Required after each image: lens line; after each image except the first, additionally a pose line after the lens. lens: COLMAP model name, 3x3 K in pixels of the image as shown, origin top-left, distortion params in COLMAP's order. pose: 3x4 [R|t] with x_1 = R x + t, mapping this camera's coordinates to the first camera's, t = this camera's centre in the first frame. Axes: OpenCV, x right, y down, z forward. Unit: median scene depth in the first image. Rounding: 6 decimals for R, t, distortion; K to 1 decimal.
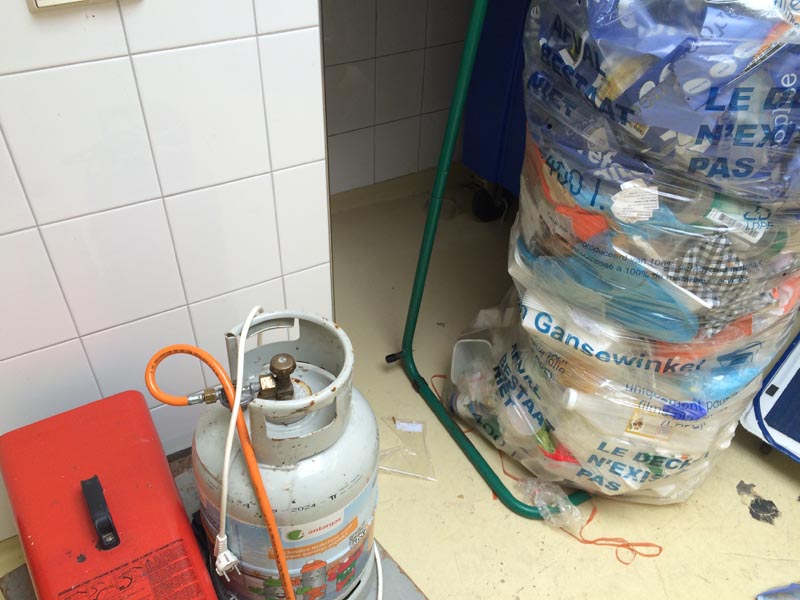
lens RADIAL K [[694.3, 0, 400.4], [0, 694.3, 296.8], [0, 0, 1]] dist [0.038015, -0.014833]
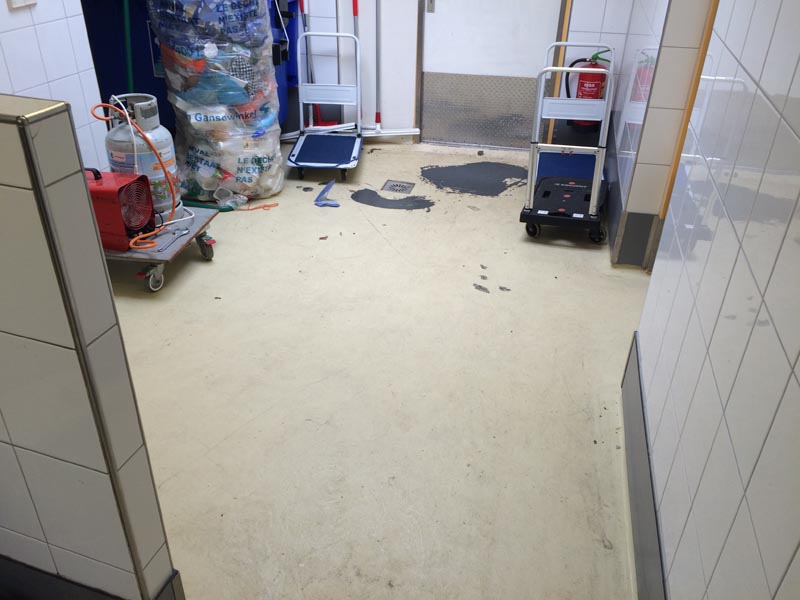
lens RADIAL K [[694.3, 0, 397.9], [0, 694.3, 303.2], [0, 0, 1]] dist [0.038015, -0.014833]
pose [[0.753113, -0.365986, 0.546694, -1.008407], [0.436175, 0.899860, 0.001549, 1.080123], [-0.492515, 0.237288, 0.837331, -1.542445]]
